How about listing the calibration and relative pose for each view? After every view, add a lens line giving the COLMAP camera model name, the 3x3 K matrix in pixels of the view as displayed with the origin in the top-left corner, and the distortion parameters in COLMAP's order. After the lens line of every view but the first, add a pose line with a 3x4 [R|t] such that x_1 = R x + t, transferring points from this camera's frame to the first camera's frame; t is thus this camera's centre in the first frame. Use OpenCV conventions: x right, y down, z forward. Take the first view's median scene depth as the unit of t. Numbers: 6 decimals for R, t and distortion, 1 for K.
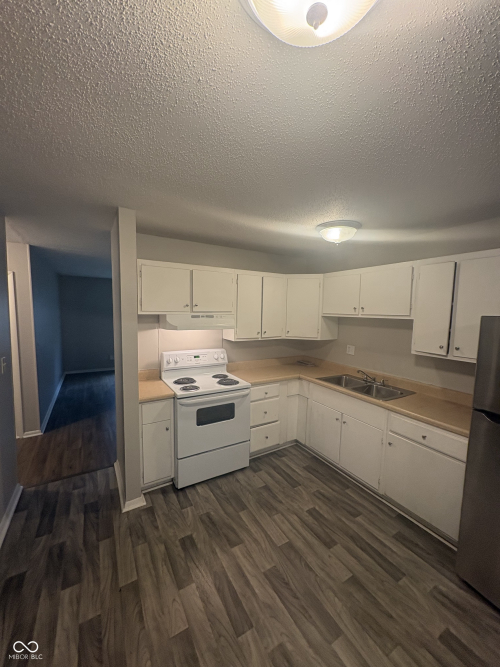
lens RADIAL K [[265.7, 0, 249.7], [0, 265.7, 332.9], [0, 0, 1]] dist [0.000844, -0.000009]
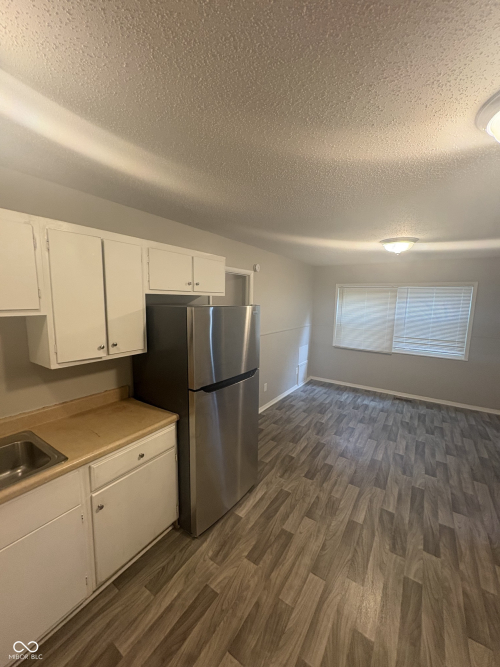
lens RADIAL K [[265.7, 0, 249.5], [0, 265.7, 334.8], [0, 0, 1]] dist [0.000844, -0.000009]
pose [[-0.437553, -0.137305, 0.888648, -0.180296], [0.060360, 0.981559, 0.181380, -0.110973], [-0.897164, 0.133002, -0.421197, 1.049793]]
